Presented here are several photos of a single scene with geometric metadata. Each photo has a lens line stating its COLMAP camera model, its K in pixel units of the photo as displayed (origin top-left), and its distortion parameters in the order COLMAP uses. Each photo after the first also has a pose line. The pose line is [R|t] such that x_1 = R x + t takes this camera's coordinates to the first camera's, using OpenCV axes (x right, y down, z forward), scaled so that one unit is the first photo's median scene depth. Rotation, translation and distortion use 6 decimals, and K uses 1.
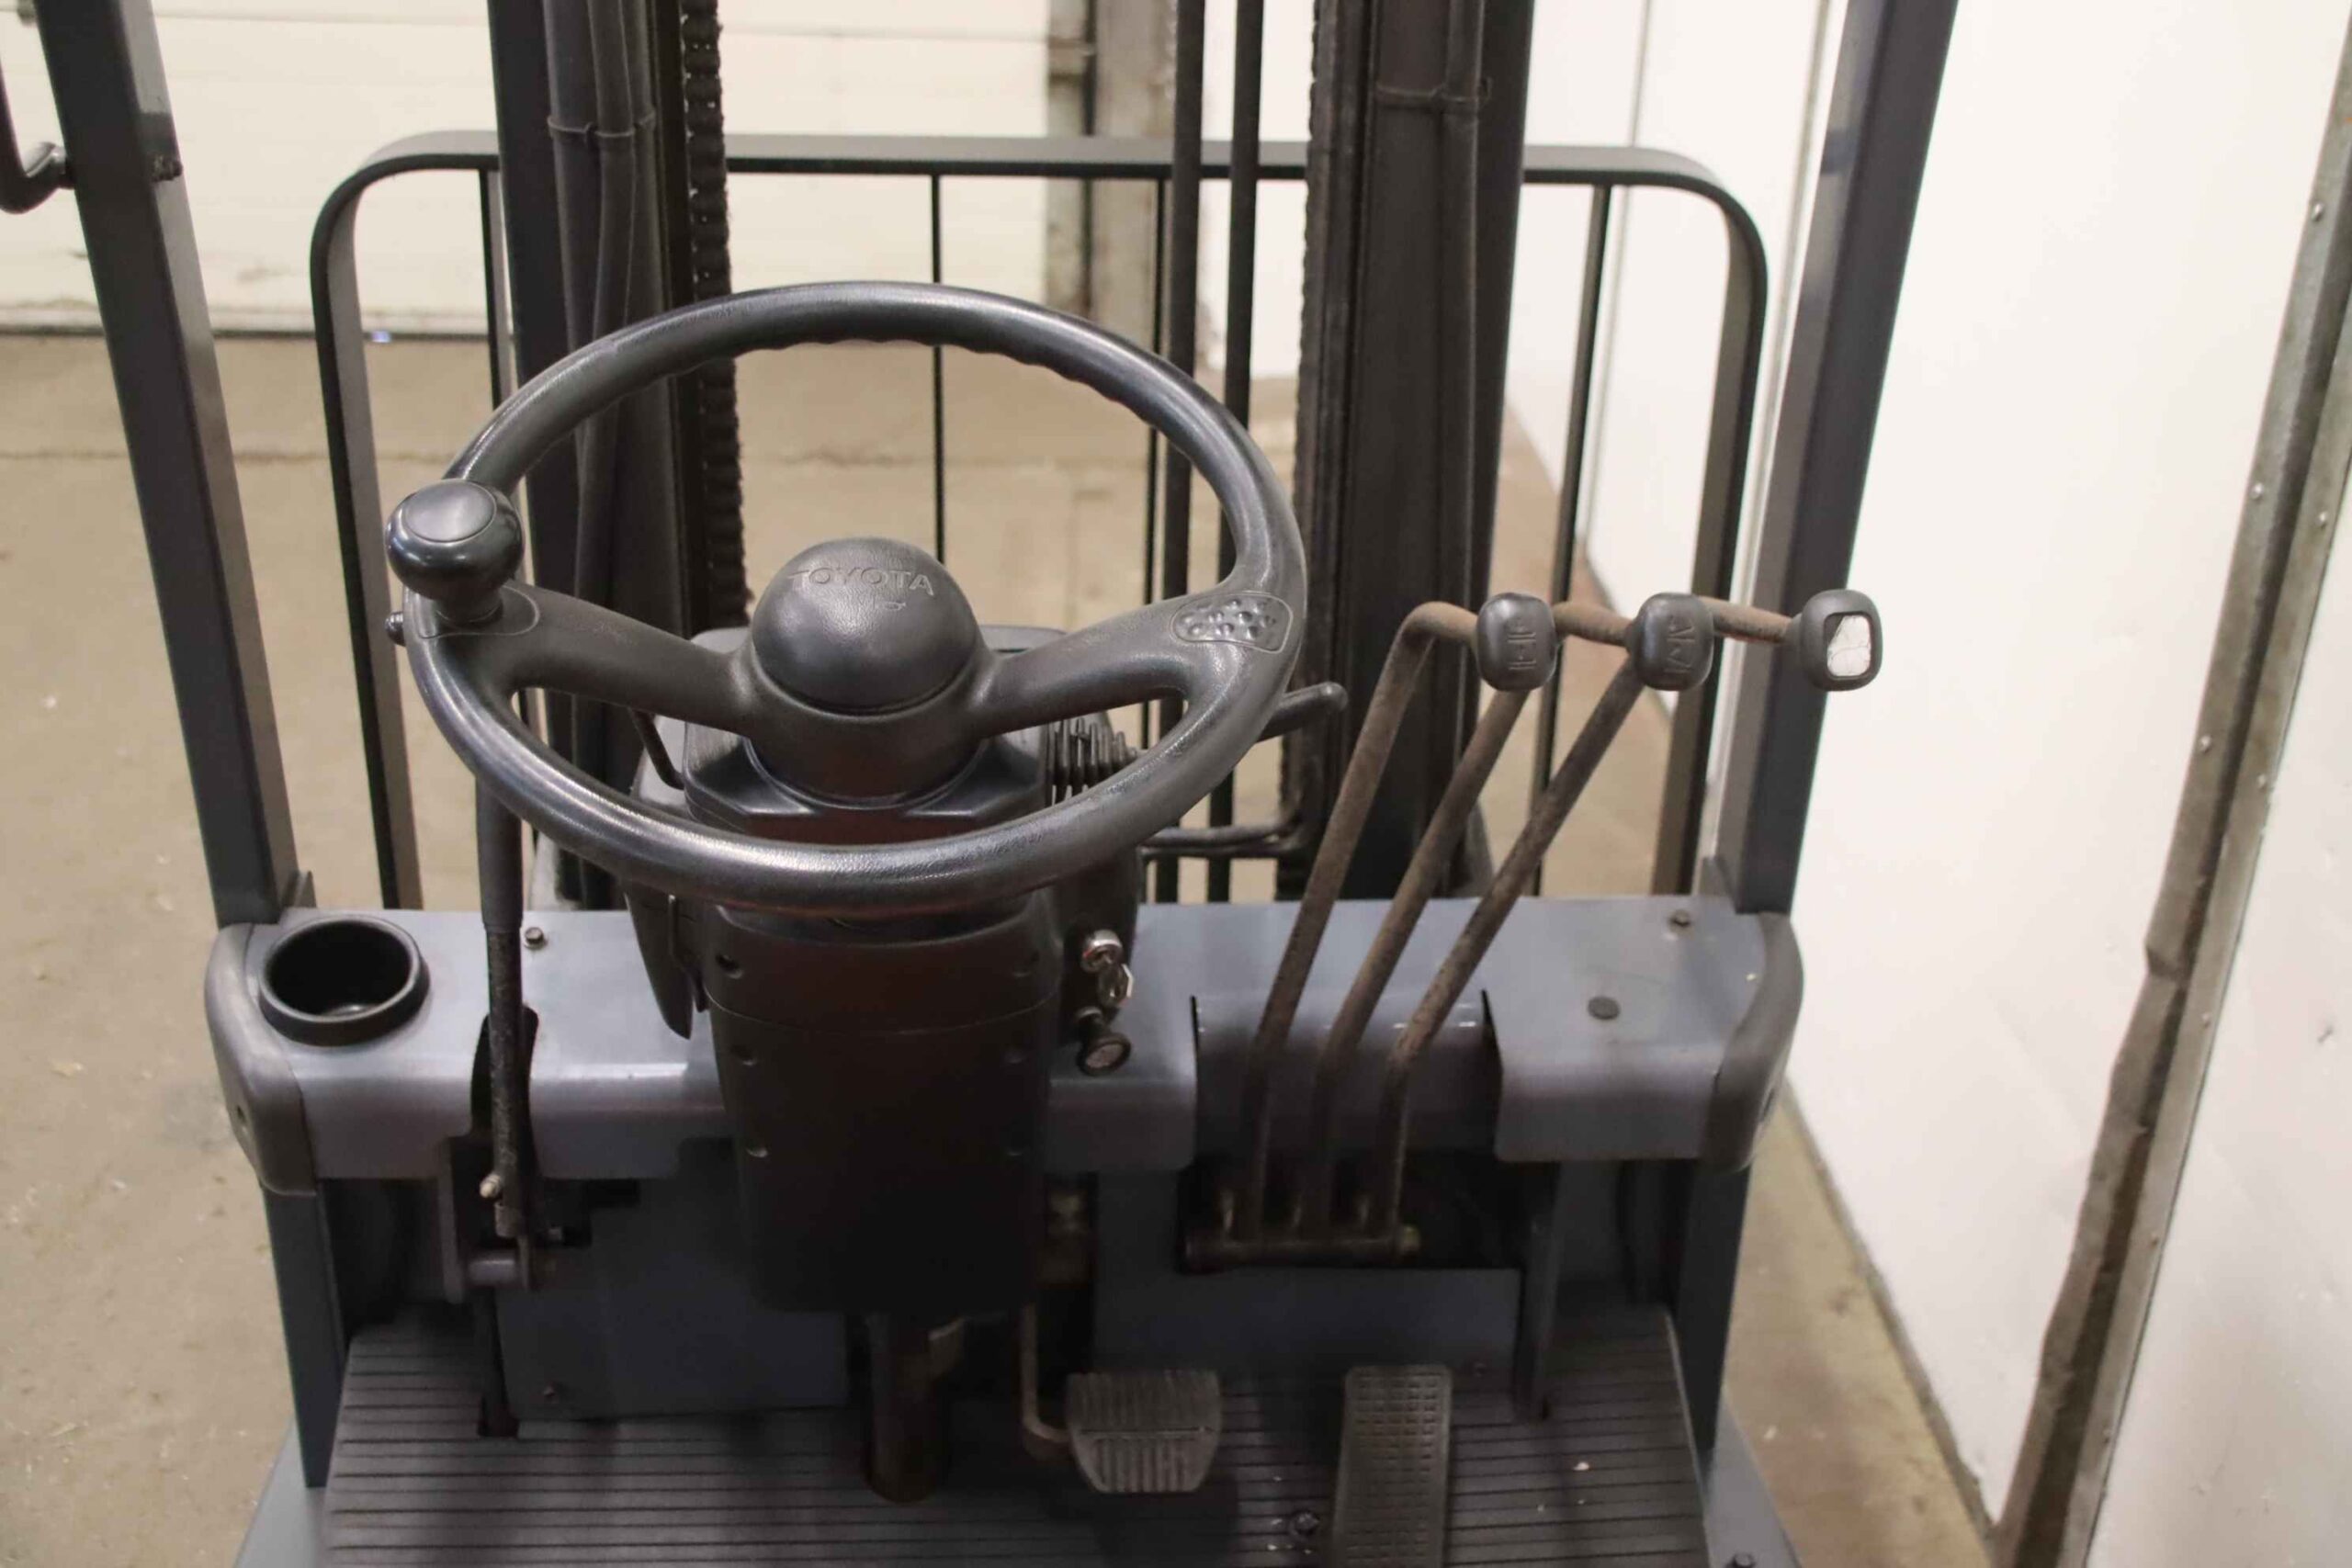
lens RADIAL K [[2606.8, 0, 1164.3], [0, 2606.8, 787.9], [0, 0, 1]] dist [0.015777, 0.000000]
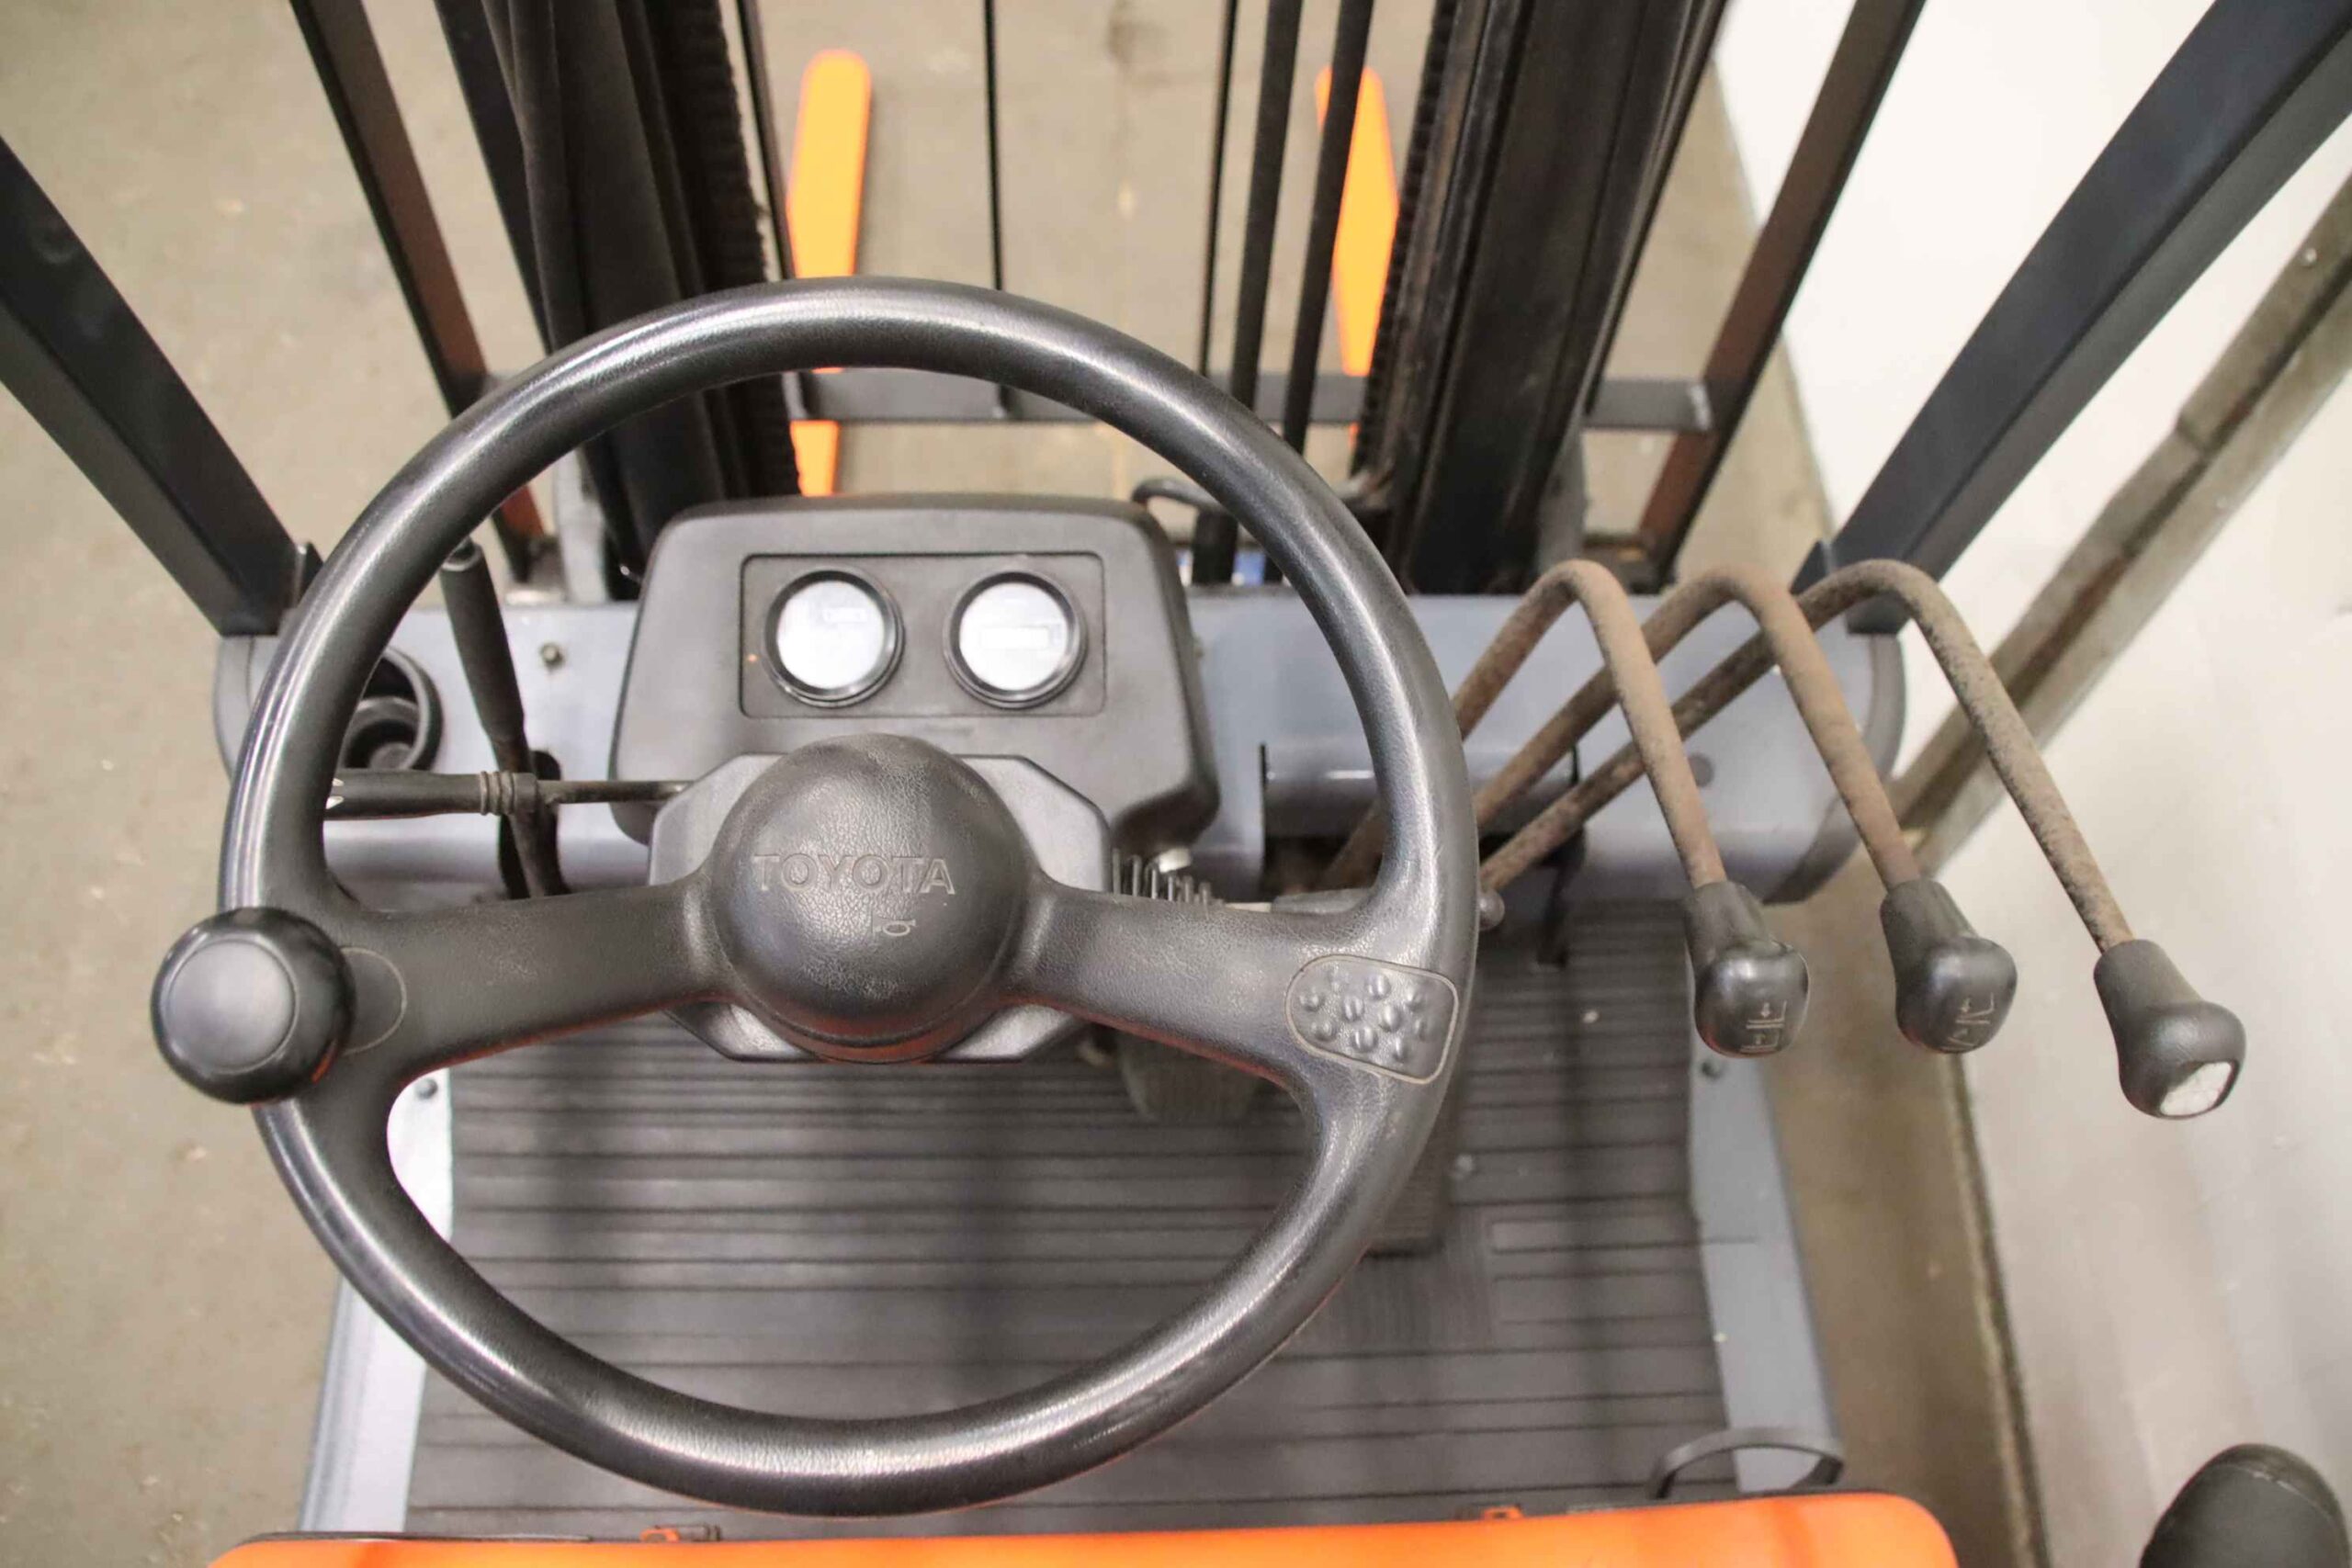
lens RADIAL K [[1943.9, 0, 1183.3], [0, 1943.9, 780.2], [0, 0, 1]] dist [-0.111367, 0.040698]
pose [[0.999357, 0.034212, 0.010733, -0.021967], [-0.034601, 0.841666, 0.538889, -0.253507], [0.009403, -0.538914, 0.842308, 0.372102]]
